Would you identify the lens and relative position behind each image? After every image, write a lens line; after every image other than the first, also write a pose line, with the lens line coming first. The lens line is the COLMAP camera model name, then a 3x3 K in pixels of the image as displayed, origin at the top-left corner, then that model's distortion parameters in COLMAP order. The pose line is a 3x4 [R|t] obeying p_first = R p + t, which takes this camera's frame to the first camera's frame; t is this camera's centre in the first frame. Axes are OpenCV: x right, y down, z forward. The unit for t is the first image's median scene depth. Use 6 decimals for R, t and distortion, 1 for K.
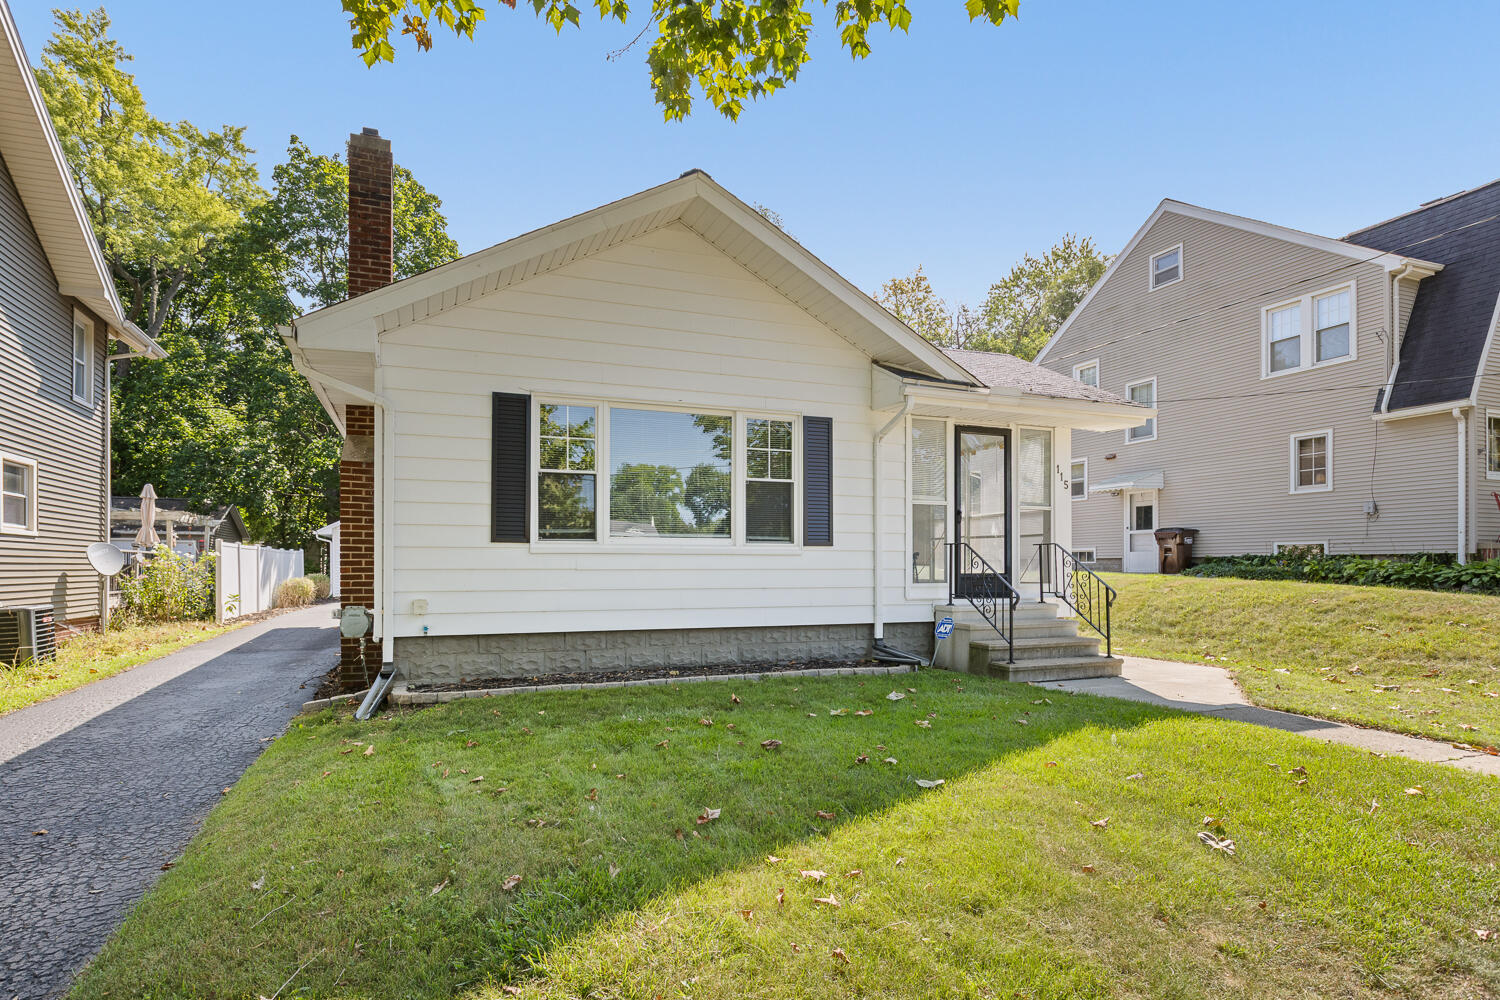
lens RADIAL K [[769.7, 0, 709.9], [0, 769.7, 568.2], [0, 0, 1]] dist [0.003480, -0.001305]
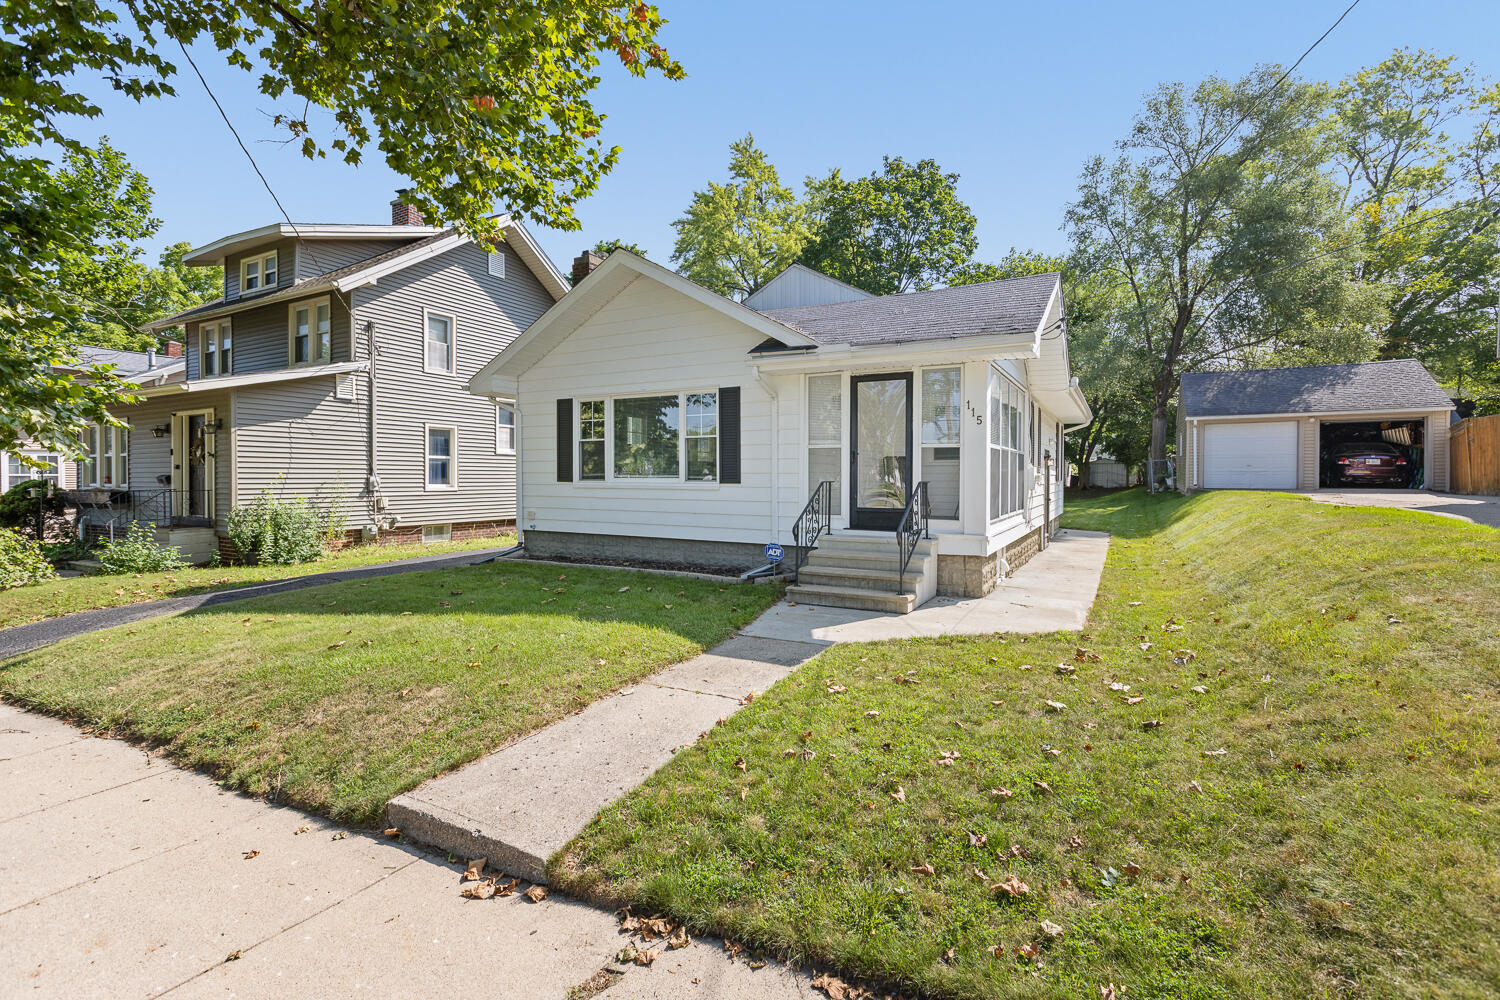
lens RADIAL K [[679.4, 0, 745.7], [0, 679.4, 493.0], [0, 0, 1]] dist [0.004197, 0.000147]
pose [[0.648899, 0.021058, -0.760583, 1.056193], [-0.004953, 0.999713, 0.023453, -0.039943], [0.760859, -0.011451, 0.648817, 0.247737]]
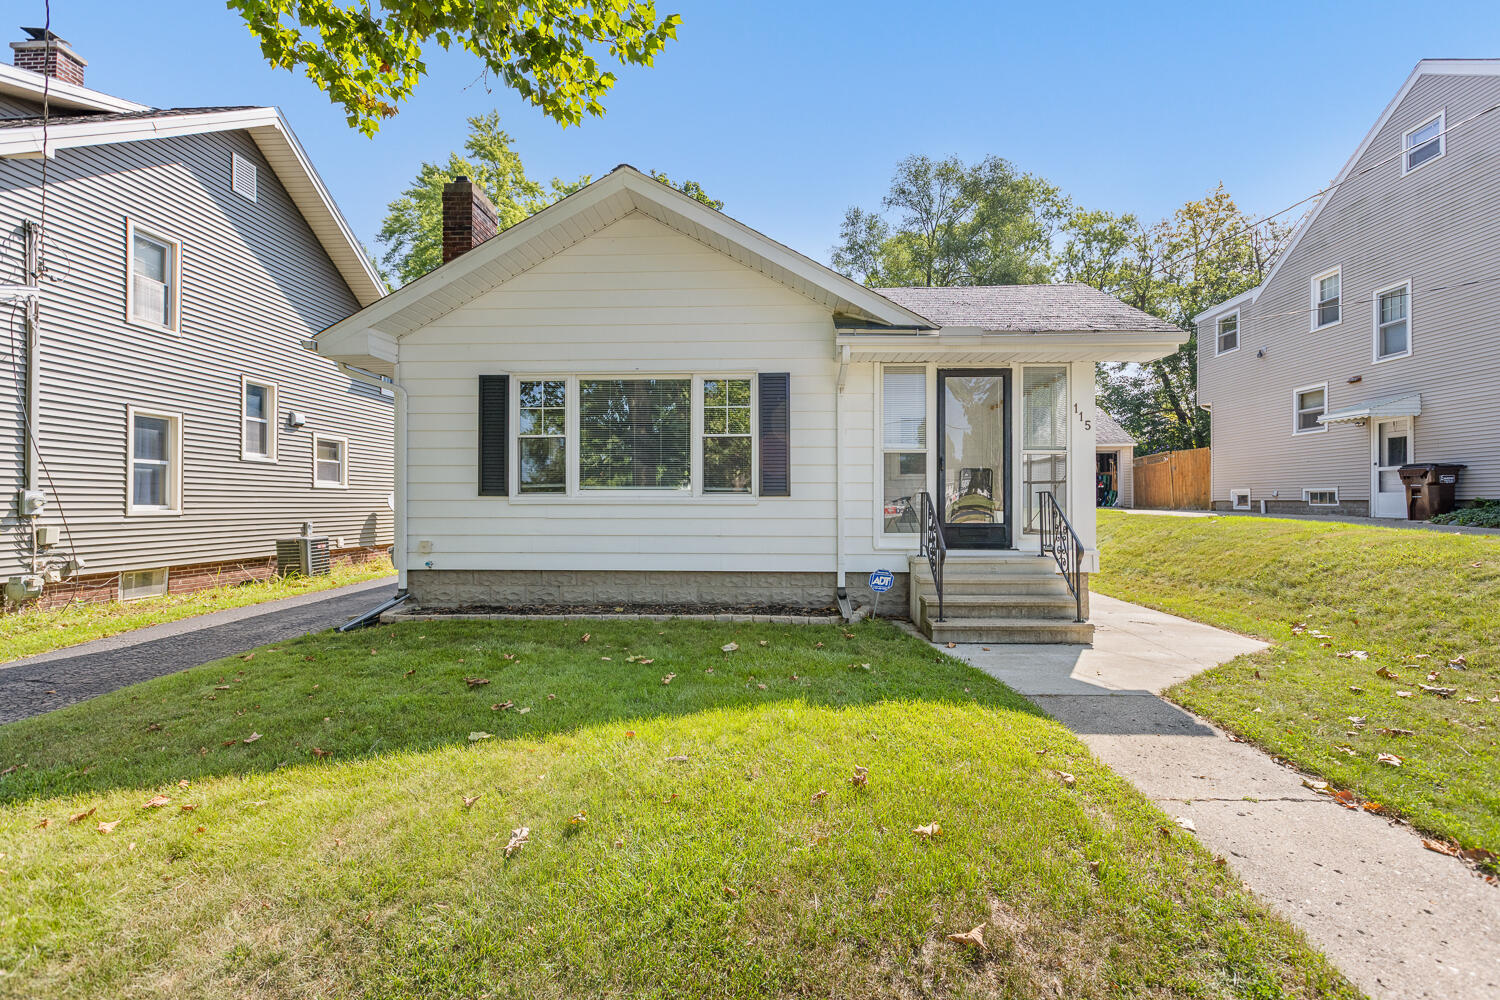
lens RADIAL K [[679.4, 0, 754.2], [0, 679.4, 500.5], [0, 0, 1]] dist [0.004197, 0.000147]
pose [[0.922451, -0.000760, -0.386114, 0.468472], [-0.001382, 0.999985, -0.005269, -0.017832], [0.386112, 0.005394, 0.922436, 0.136458]]
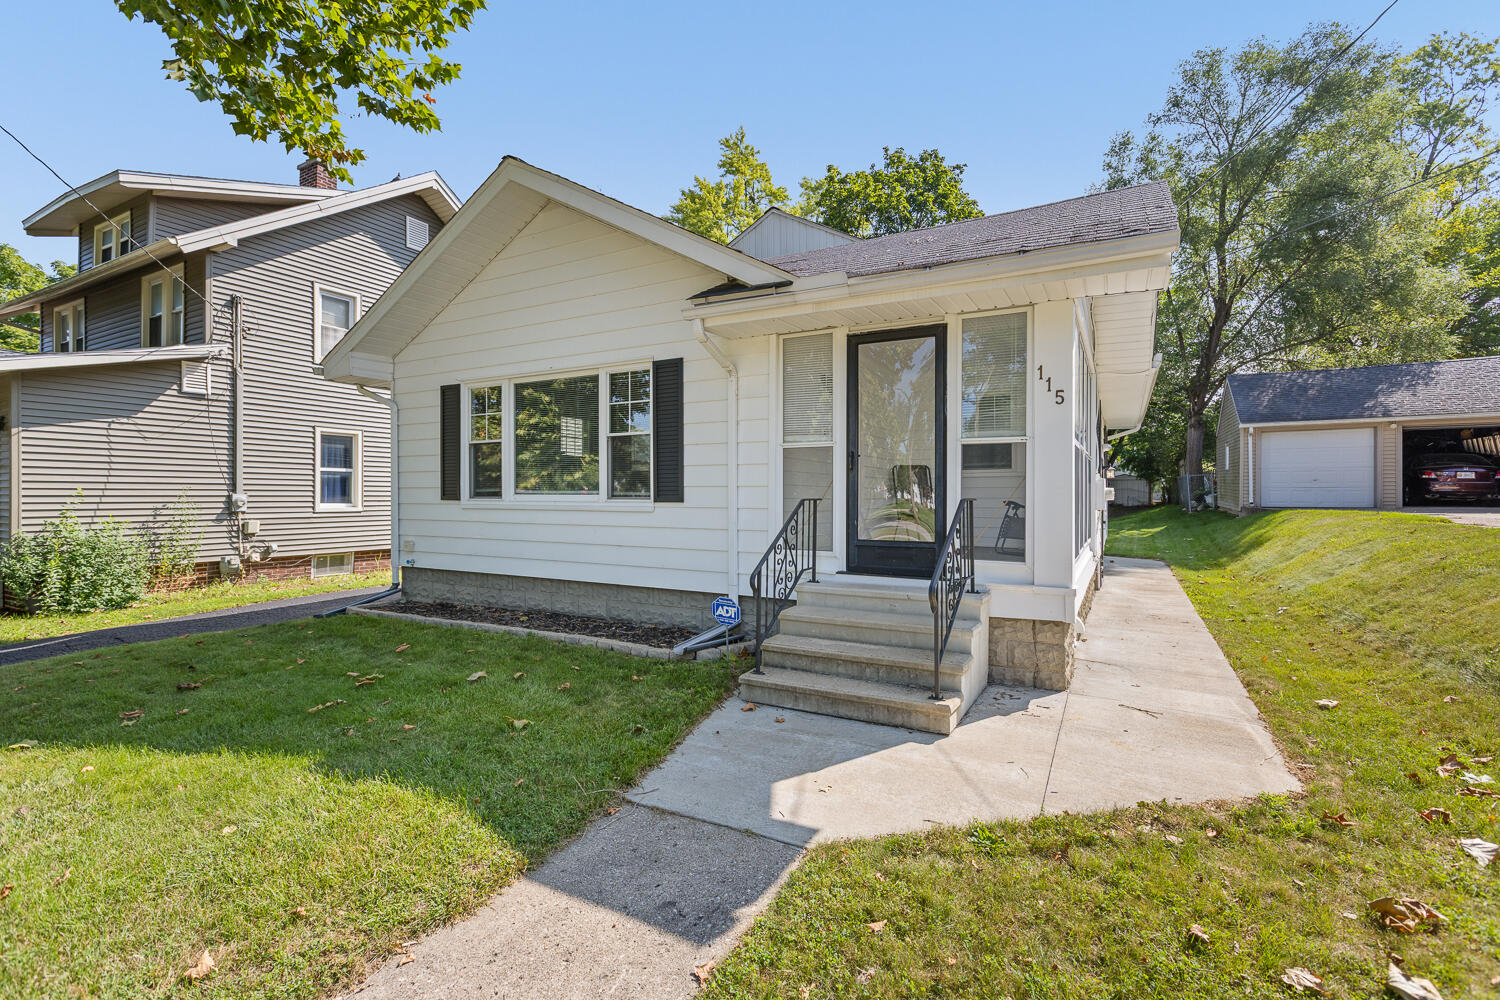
lens RADIAL K [[679.4, 0, 745.2], [0, 679.4, 497.5], [0, 0, 1]] dist [0.004197, 0.000147]
pose [[0.649159, 0.004798, -0.760637, 0.801843], [-0.003686, 0.999988, 0.003162, -0.036961], [0.760644, 0.000752, 0.649169, 0.546239]]
